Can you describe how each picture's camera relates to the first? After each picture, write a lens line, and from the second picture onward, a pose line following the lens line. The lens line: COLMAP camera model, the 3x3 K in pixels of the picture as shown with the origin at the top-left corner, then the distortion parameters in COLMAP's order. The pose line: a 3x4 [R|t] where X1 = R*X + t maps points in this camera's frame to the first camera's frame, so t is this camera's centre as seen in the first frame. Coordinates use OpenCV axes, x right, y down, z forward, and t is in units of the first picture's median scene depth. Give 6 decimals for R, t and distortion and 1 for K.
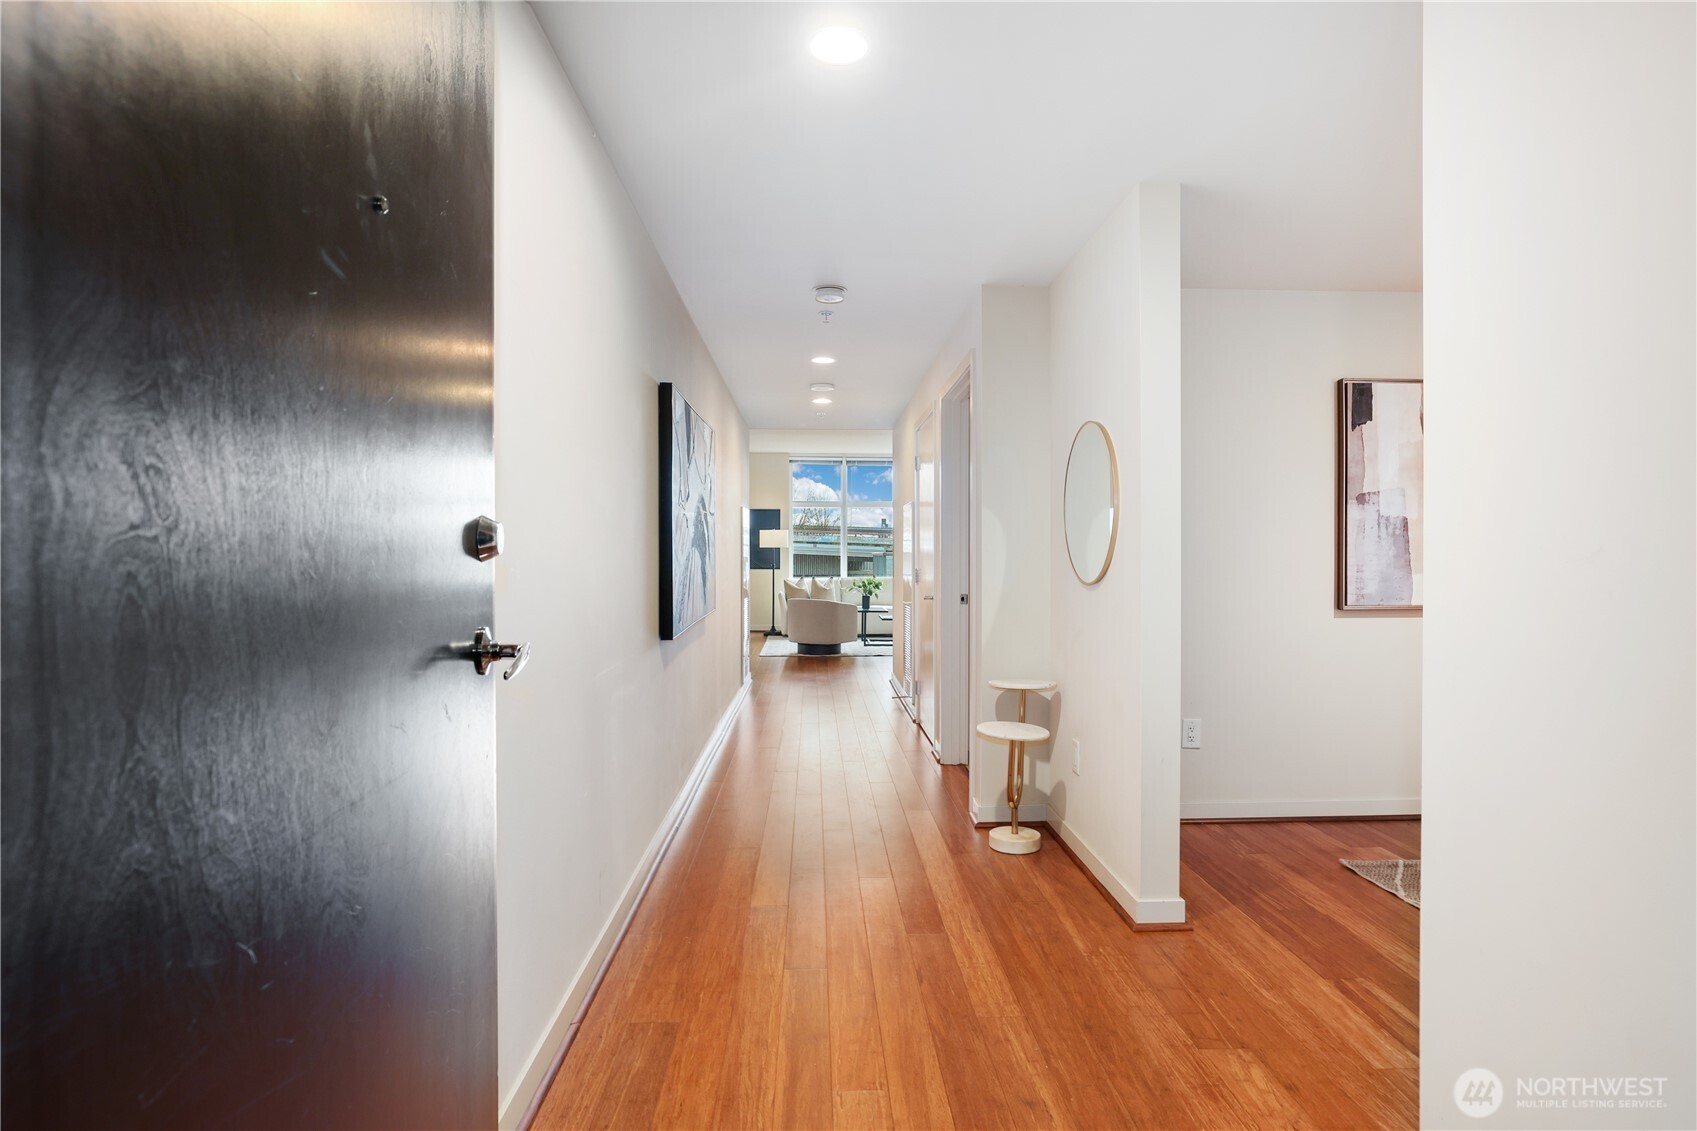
lens RADIAL K [[867.8, 0, 841.5], [0, 867.8, 565.9], [0, 0, 1]] dist [-0.011137, 0.005257]
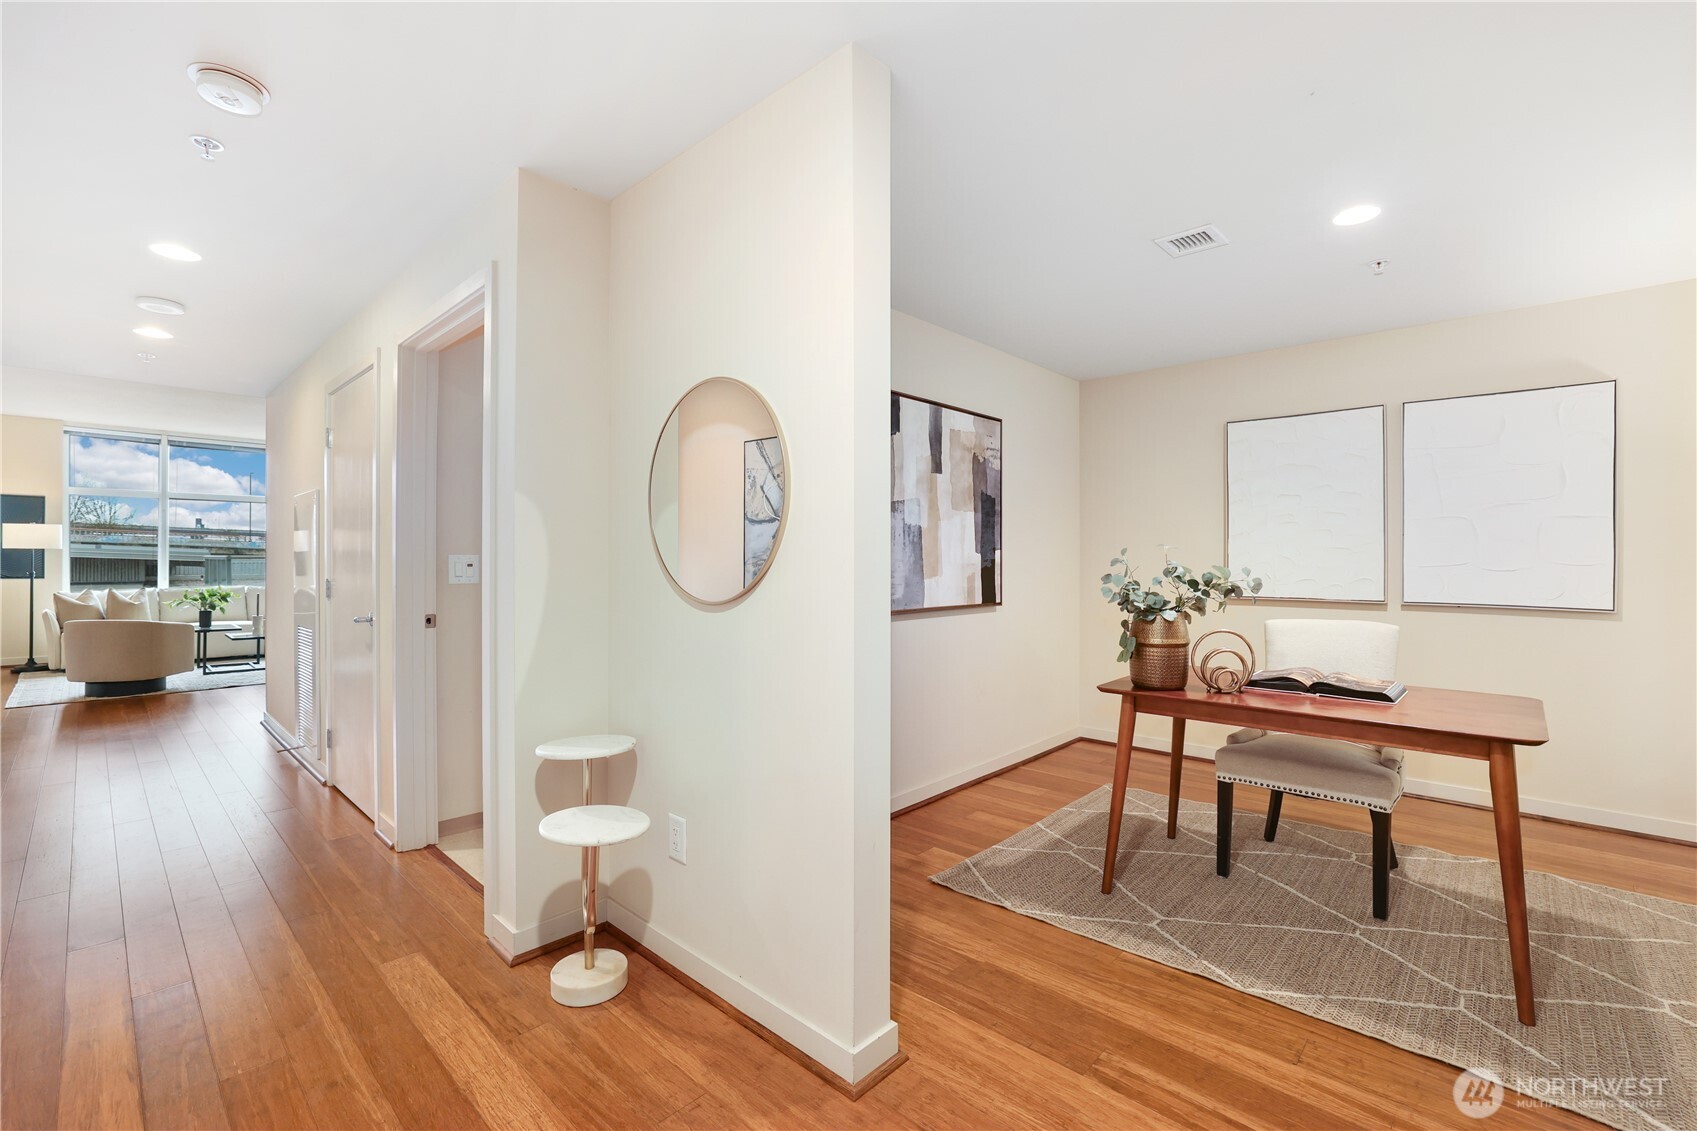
lens RADIAL K [[741.8, 0, 849.8], [0, 741.8, 559.2], [0, 0, 1]] dist [-0.038637, 0.014120]
pose [[0.713652, -0.000090, 0.700500, -0.020050], [0.008181, 0.999933, -0.008206, -0.003014], [-0.700452, 0.011587, 0.713605, 0.146088]]
